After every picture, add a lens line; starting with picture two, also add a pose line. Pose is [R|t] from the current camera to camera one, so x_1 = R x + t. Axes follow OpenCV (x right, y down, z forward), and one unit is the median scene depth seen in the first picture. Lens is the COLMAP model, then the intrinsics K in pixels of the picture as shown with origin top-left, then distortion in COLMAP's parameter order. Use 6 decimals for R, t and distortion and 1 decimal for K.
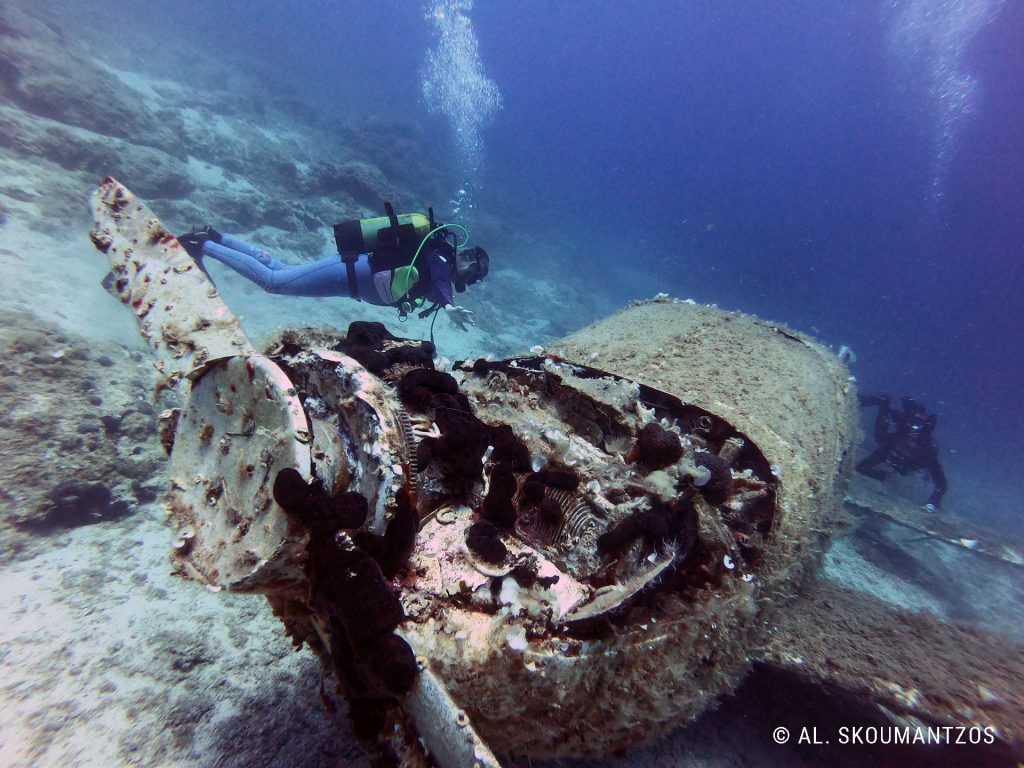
lens RADIAL K [[625.3, 0, 512.0], [0, 625.3, 384.0], [0, 0, 1]] dist [-0.069606, 0.000385]
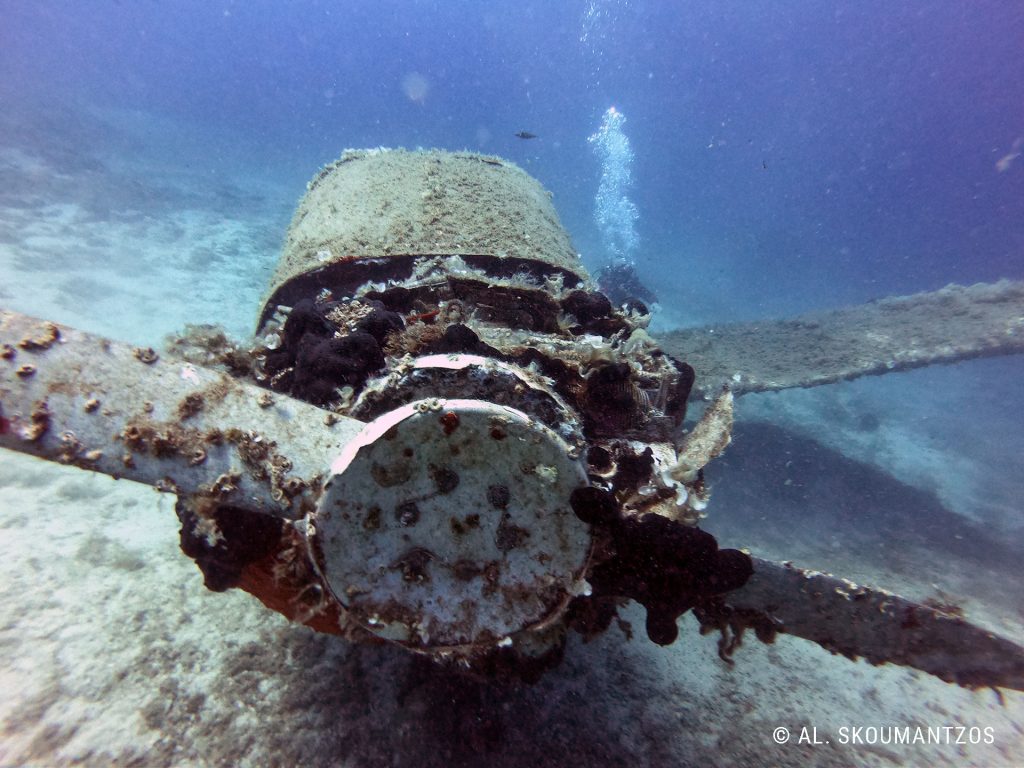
lens RADIAL K [[631.6, 0, 482.8], [0, 631.6, 371.3], [0, 0, 1]] dist [-0.111279, 0.140877]
pose [[0.723267, -0.439186, 0.532917, -0.491578], [0.282840, 0.892407, 0.351583, -0.224028], [-0.629989, -0.103558, 0.769668, 0.195649]]
